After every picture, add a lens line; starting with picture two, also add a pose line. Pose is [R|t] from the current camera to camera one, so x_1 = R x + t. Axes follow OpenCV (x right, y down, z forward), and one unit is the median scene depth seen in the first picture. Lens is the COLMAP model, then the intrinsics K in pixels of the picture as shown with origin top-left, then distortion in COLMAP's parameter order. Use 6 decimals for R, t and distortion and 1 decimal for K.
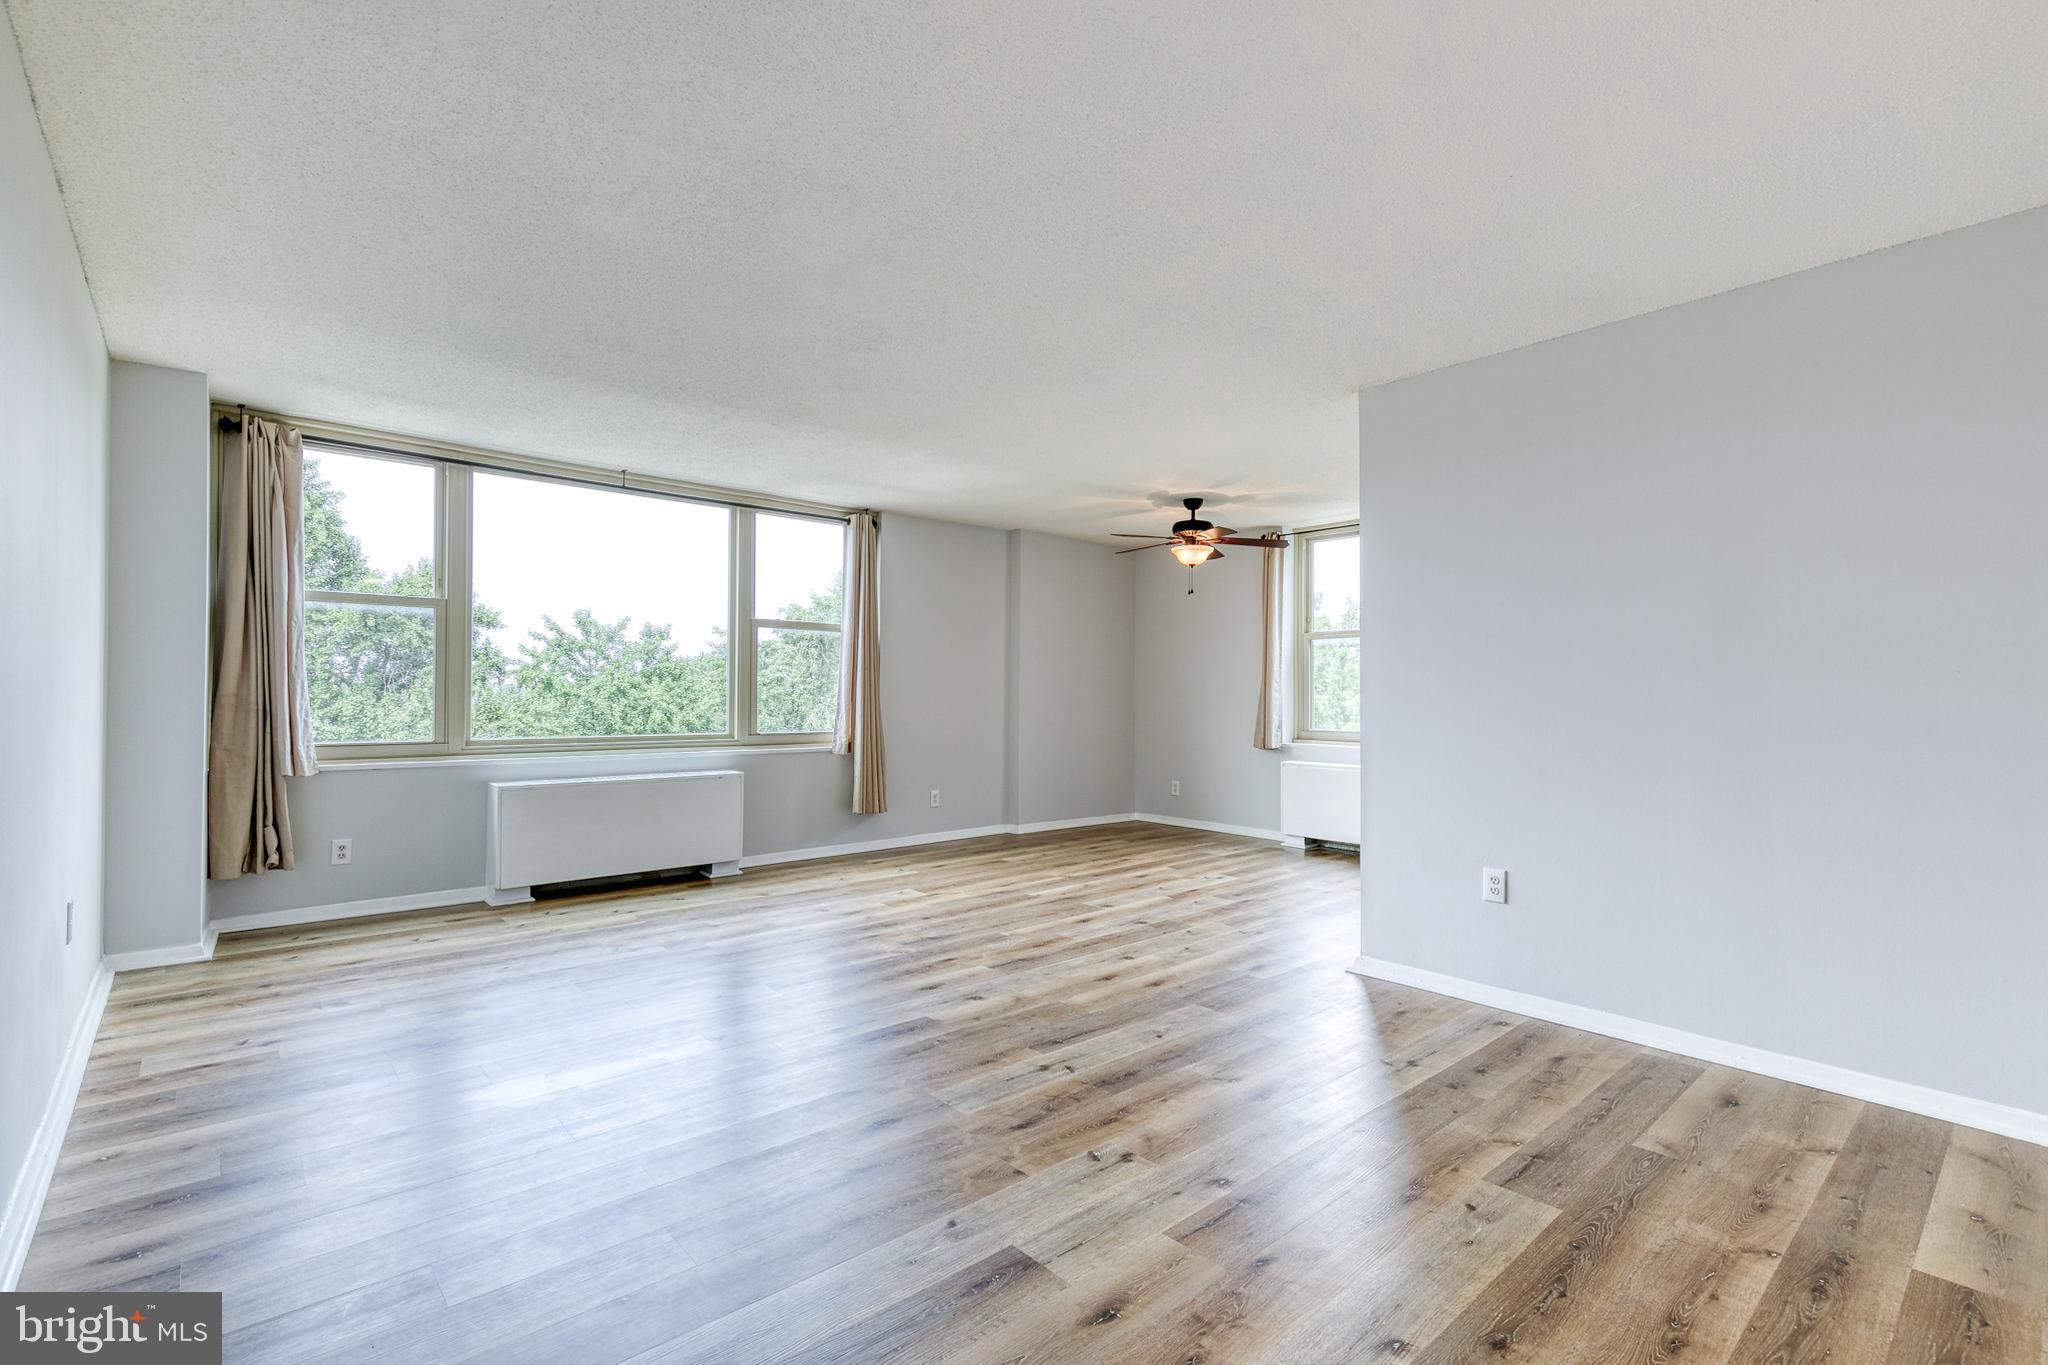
lens RADIAL K [[922.6, 0, 1042.0], [0, 922.6, 680.4], [0, 0, 1]] dist [0.011873, -0.003171]
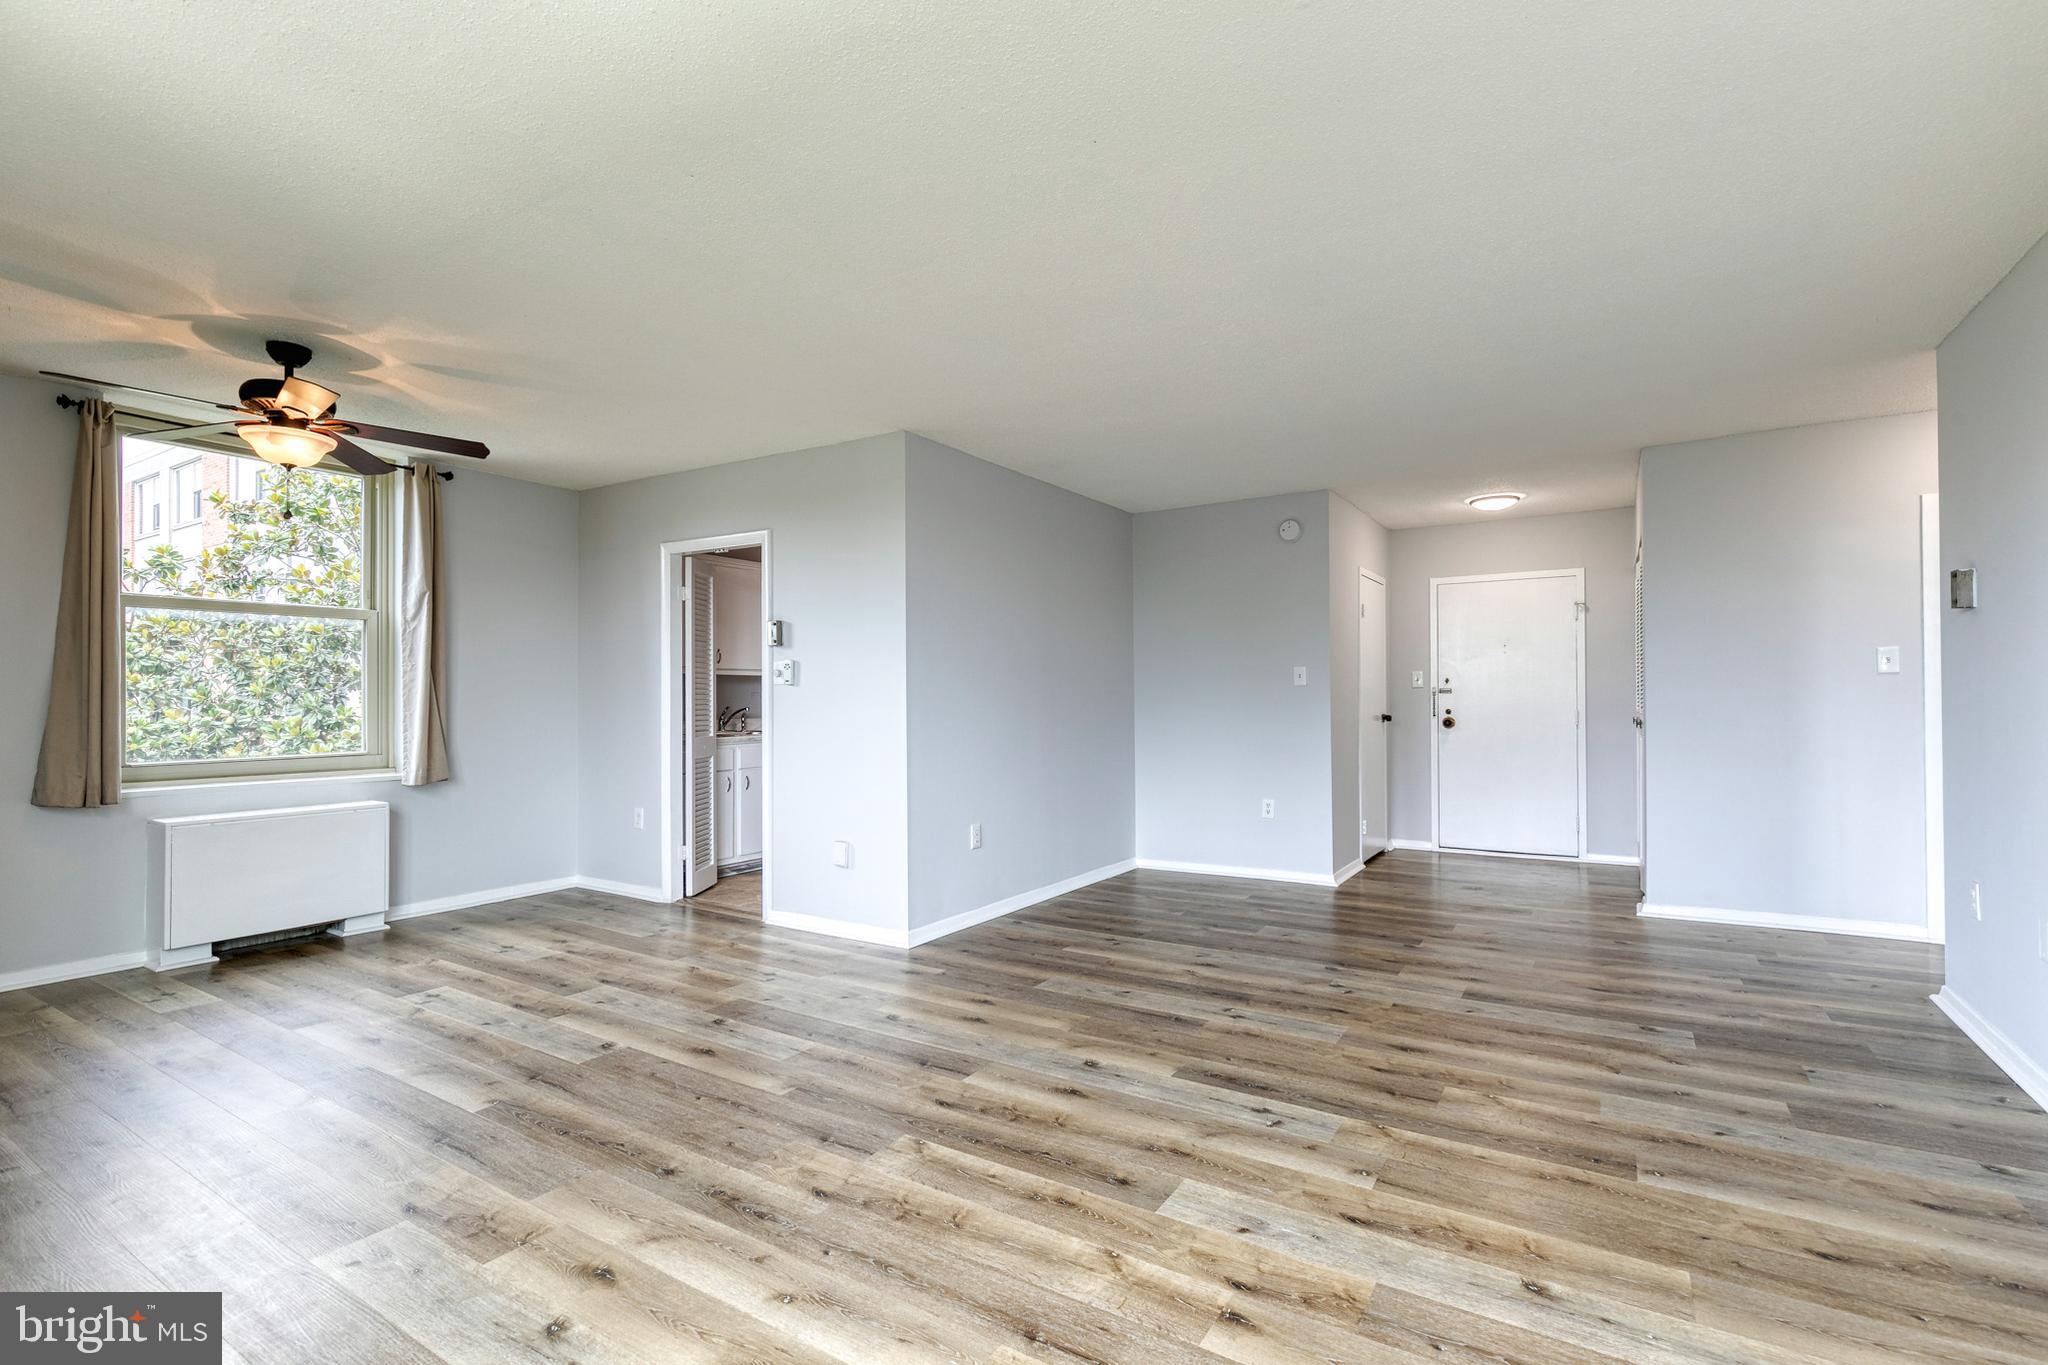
lens RADIAL K [[922.6, 0, 1041.4], [0, 922.6, 687.5], [0, 0, 1]] dist [0.011873, -0.003171]
pose [[-0.279262, 0.008282, 0.960179, -0.665681], [-0.012643, 0.999844, -0.012302, 0.009068], [-0.960132, -0.015575, -0.279114, 0.982185]]
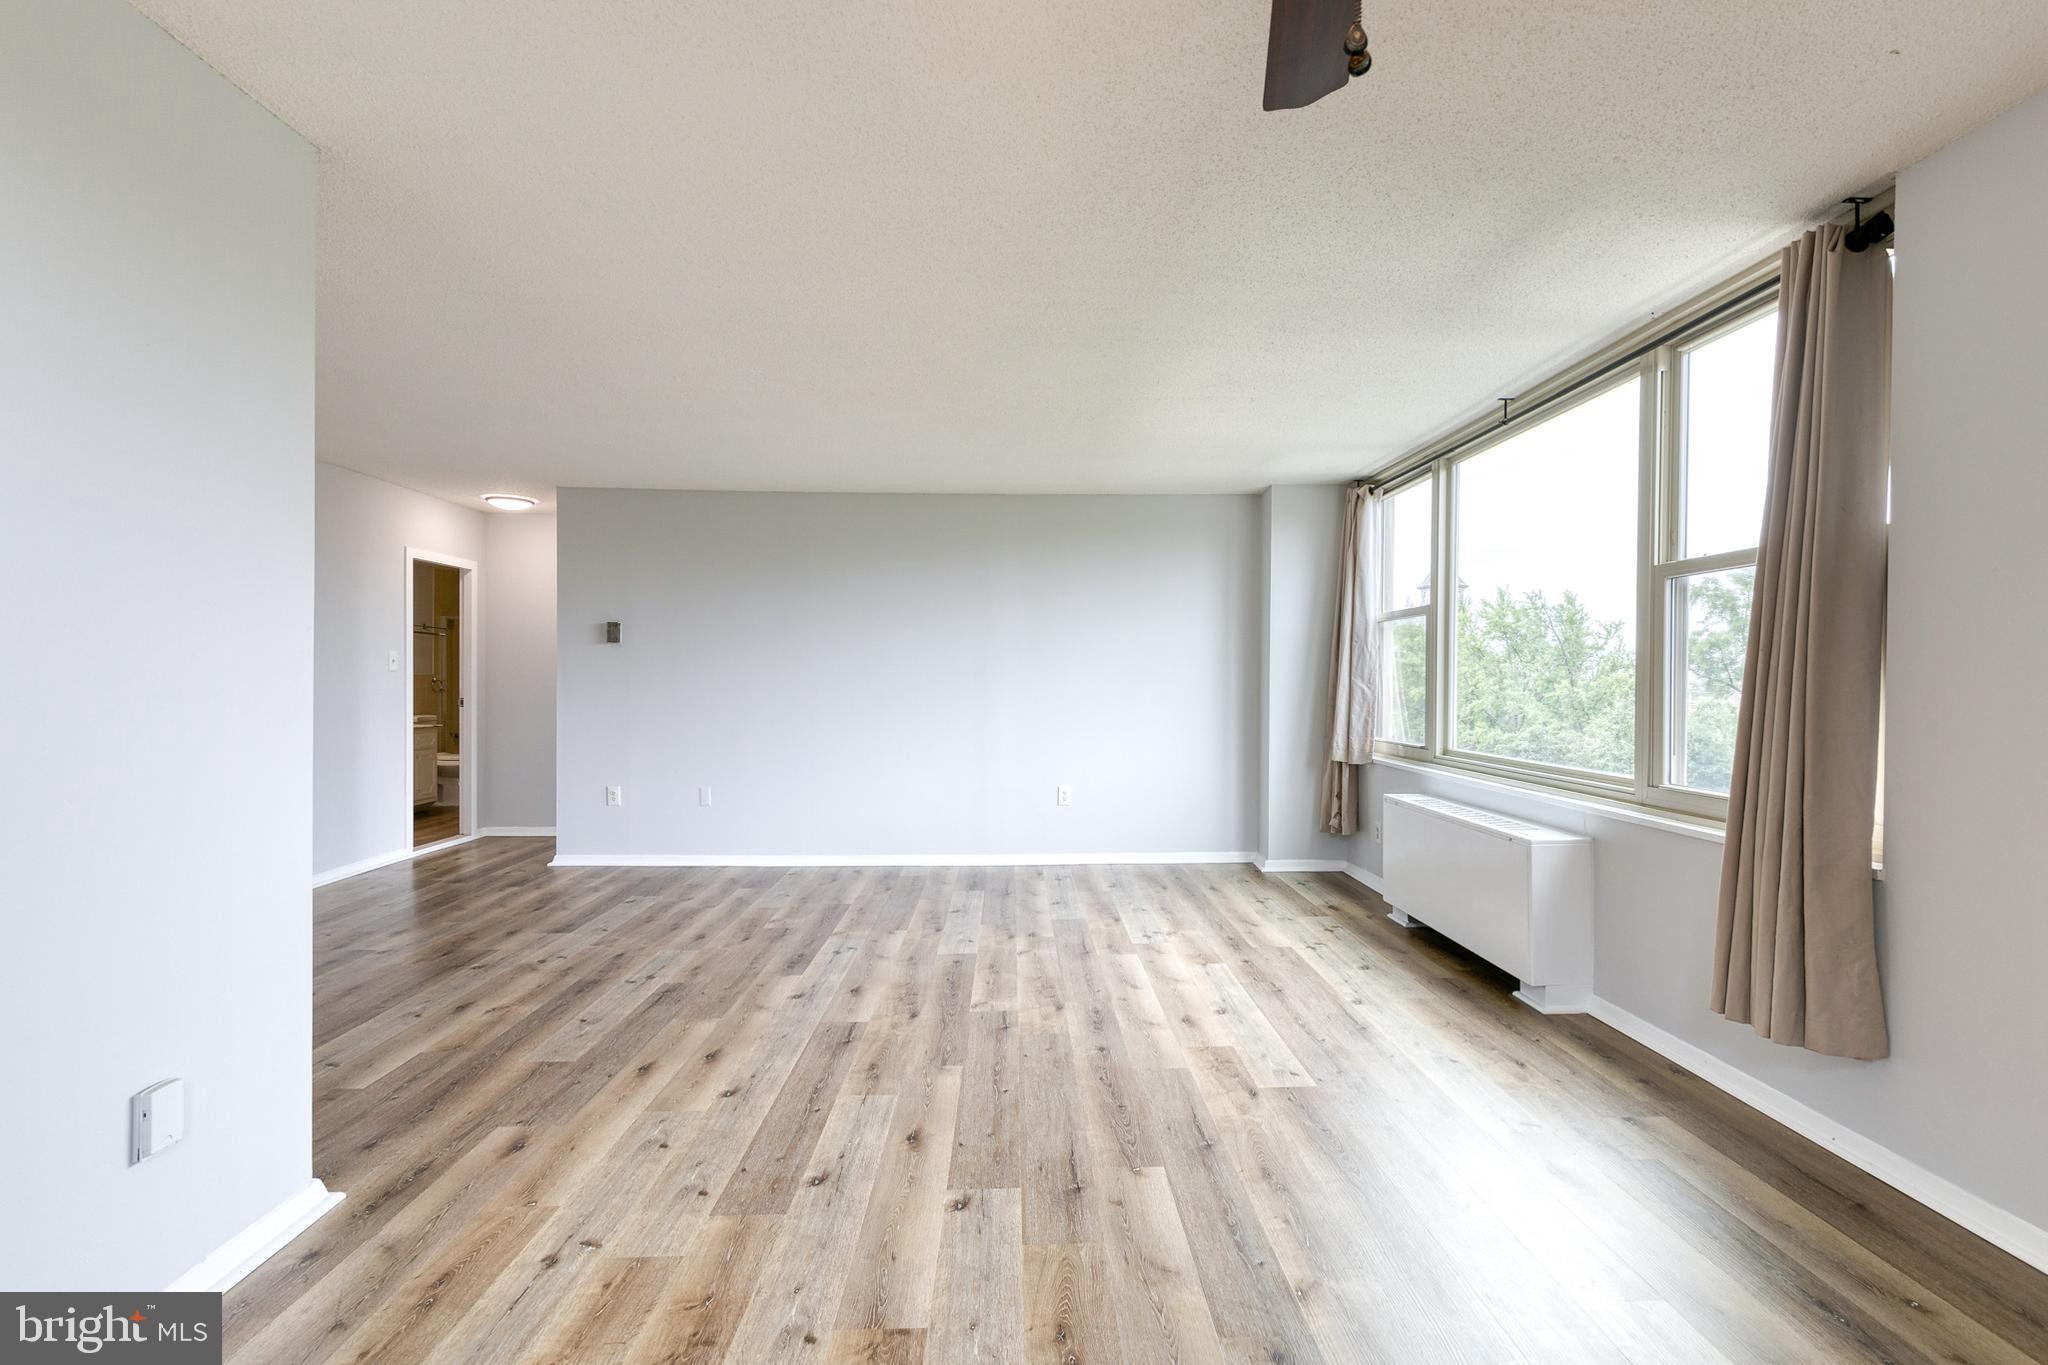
lens RADIAL K [[922.6, 0, 1043.4], [0, 922.6, 684.2], [0, 0, 1]] dist [0.011873, -0.003171]
pose [[-0.643422, -0.004664, -0.765498, 0.414139], [0.005347, 0.999930, -0.010586, 0.007227], [0.765493, -0.010904, -0.643352, 1.434055]]
